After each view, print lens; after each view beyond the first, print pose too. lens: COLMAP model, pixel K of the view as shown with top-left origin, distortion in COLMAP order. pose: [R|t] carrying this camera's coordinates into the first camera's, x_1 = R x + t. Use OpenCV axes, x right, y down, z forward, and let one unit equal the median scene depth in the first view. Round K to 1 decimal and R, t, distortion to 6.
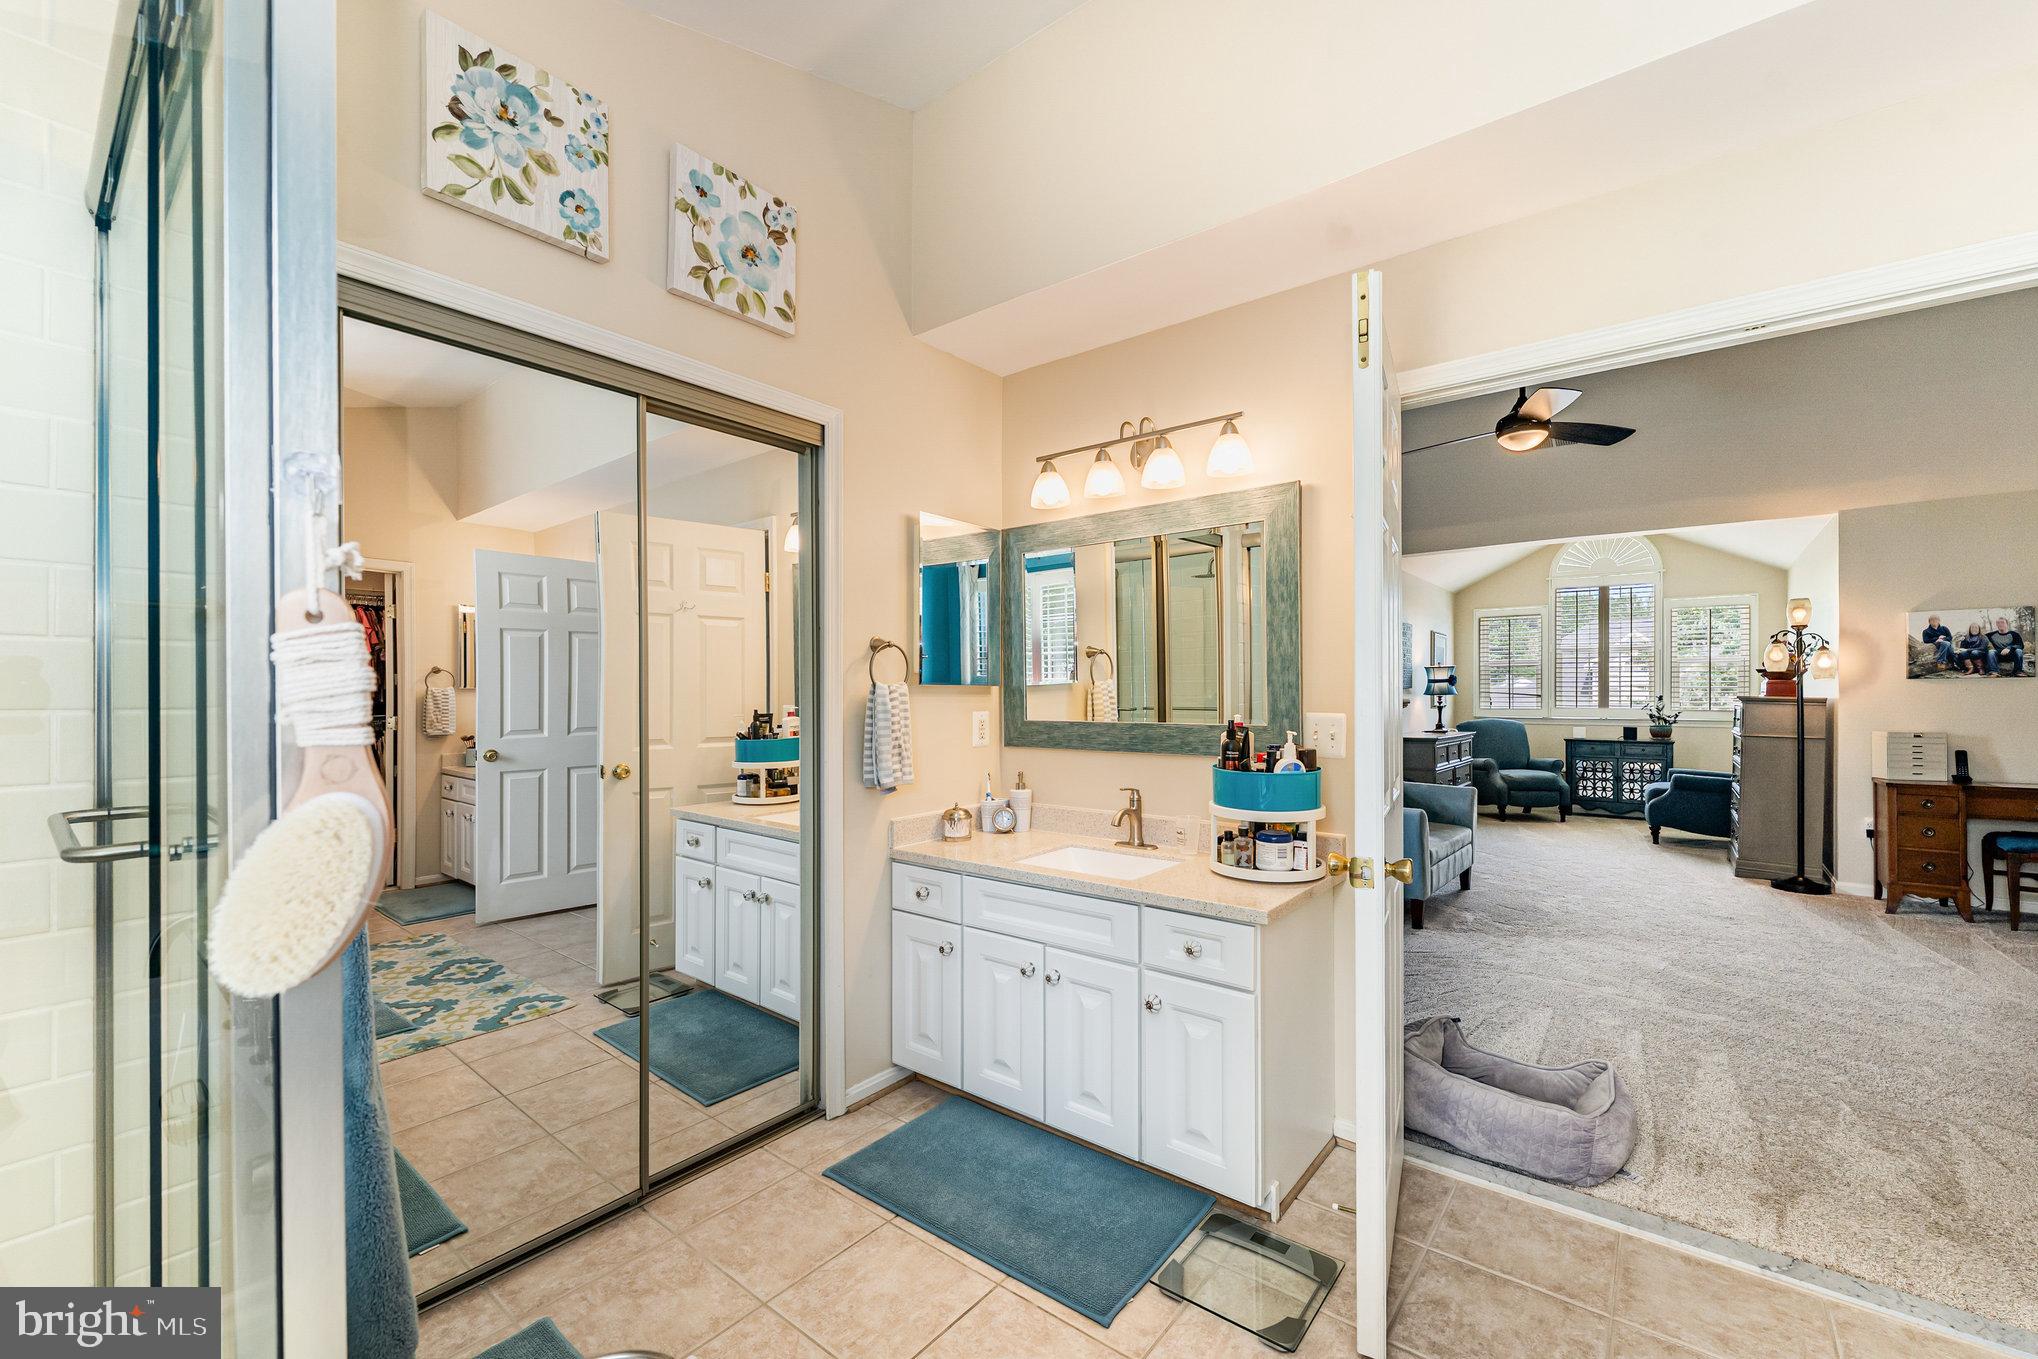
lens RADIAL K [[841.2, 0, 1016.6], [0, 841.2, 697.4], [0, 0, 1]] dist [0.001359, -0.001674]
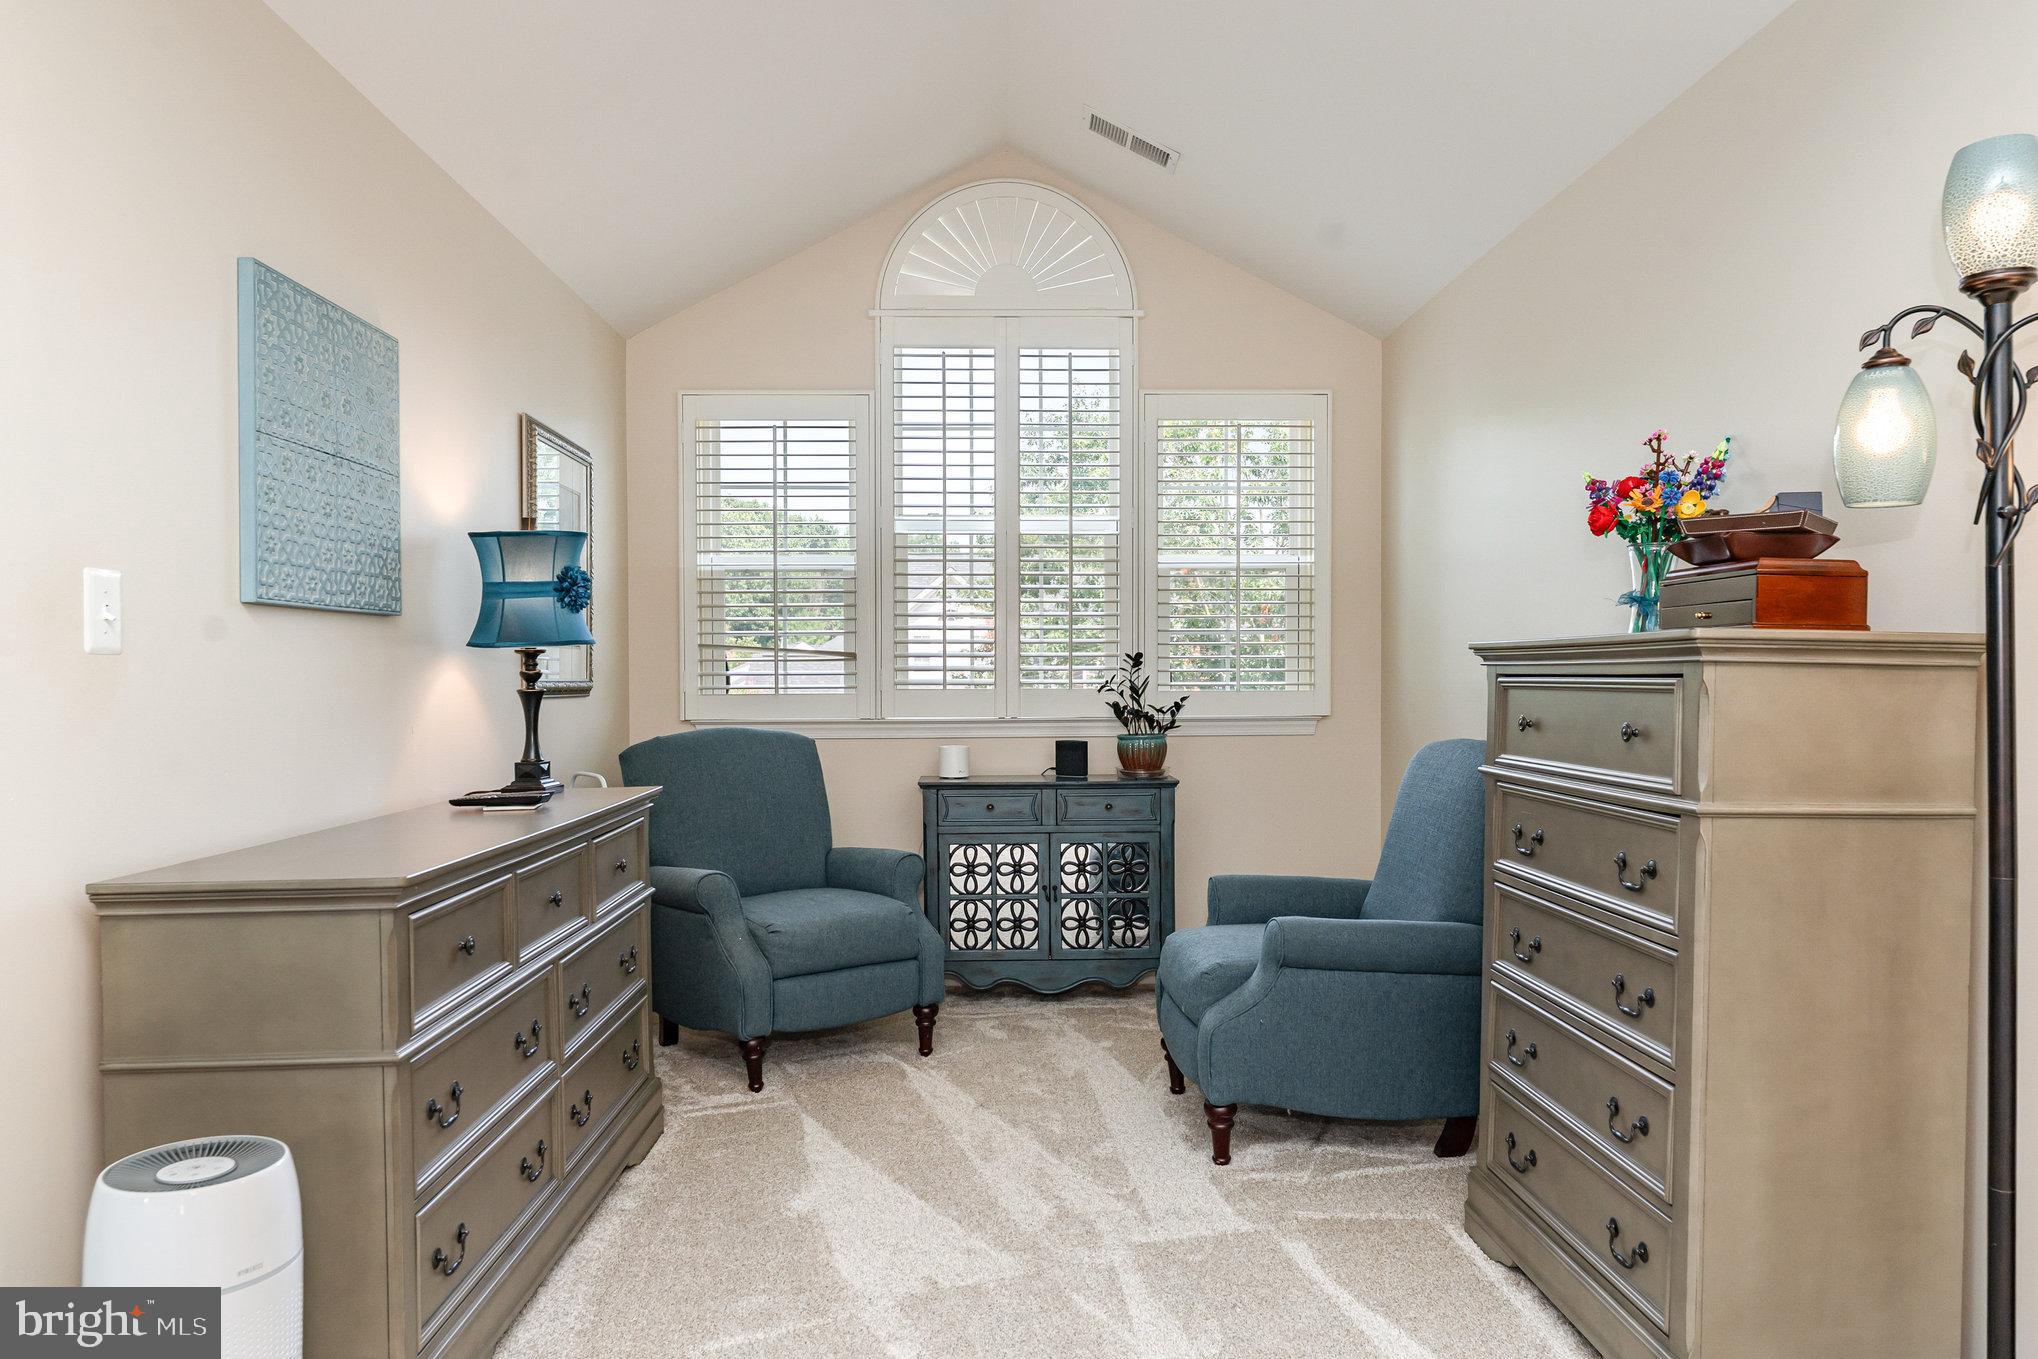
lens RADIAL K [[1384.4, 0, 1016.5], [0, 1384.4, 669.3], [0, 0, 1]] dist [0.004335, 0.000287]
pose [[0.769657, -0.003403, 0.638448, 0.893940], [0.006122, 0.999979, -0.002050, 0.015060], [-0.638428, 0.005486, 0.769662, 1.497940]]
